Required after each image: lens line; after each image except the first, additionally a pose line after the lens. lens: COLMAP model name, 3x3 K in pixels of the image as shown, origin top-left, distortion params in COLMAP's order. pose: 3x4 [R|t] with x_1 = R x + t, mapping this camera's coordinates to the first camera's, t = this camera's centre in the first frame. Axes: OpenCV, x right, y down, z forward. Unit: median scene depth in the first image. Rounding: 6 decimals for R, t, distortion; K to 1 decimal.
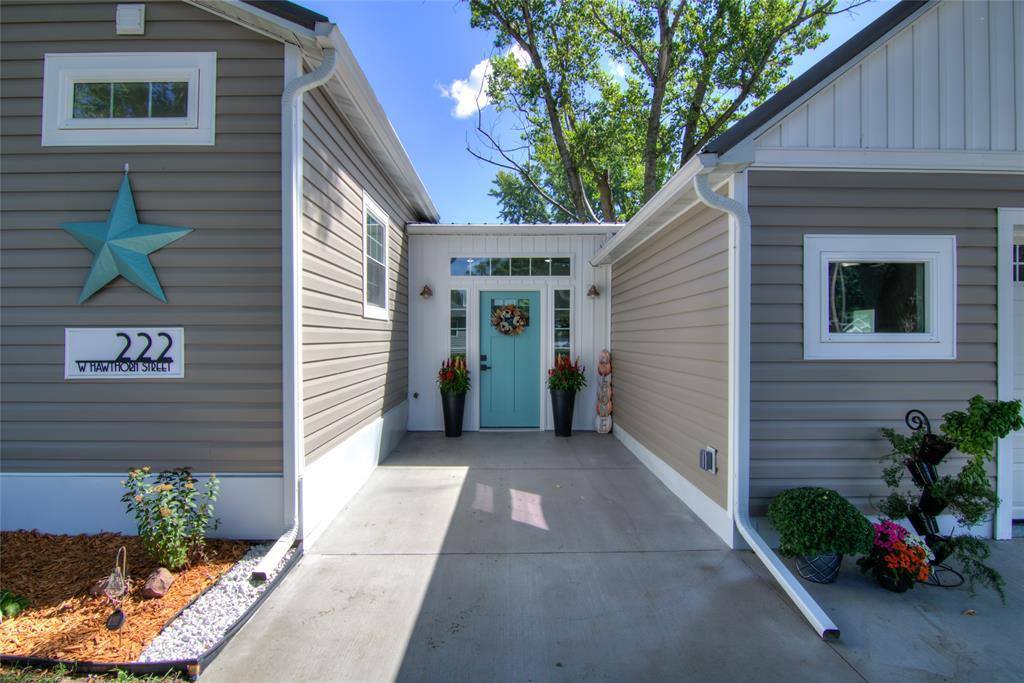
lens RADIAL K [[486.1, 0, 512.0], [0, 486.1, 341.5], [0, 0, 1]] dist [-0.000140, -0.011718]
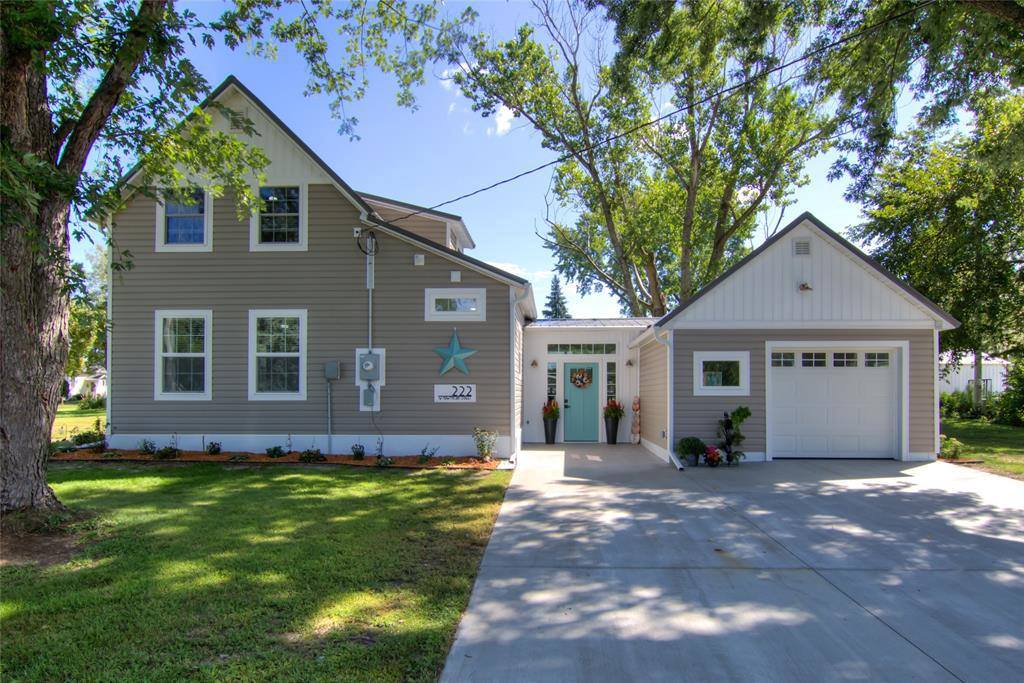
lens RADIAL K [[620.8, 0, 515.5], [0, 620.8, 393.6], [0, 0, 1]] dist [-0.023241, -0.000761]
pose [[0.997560, 0.000577, -0.069808, -0.087307], [-0.001200, 0.999960, -0.008888, 0.028026], [0.069800, 0.008950, 0.997521, -1.282288]]
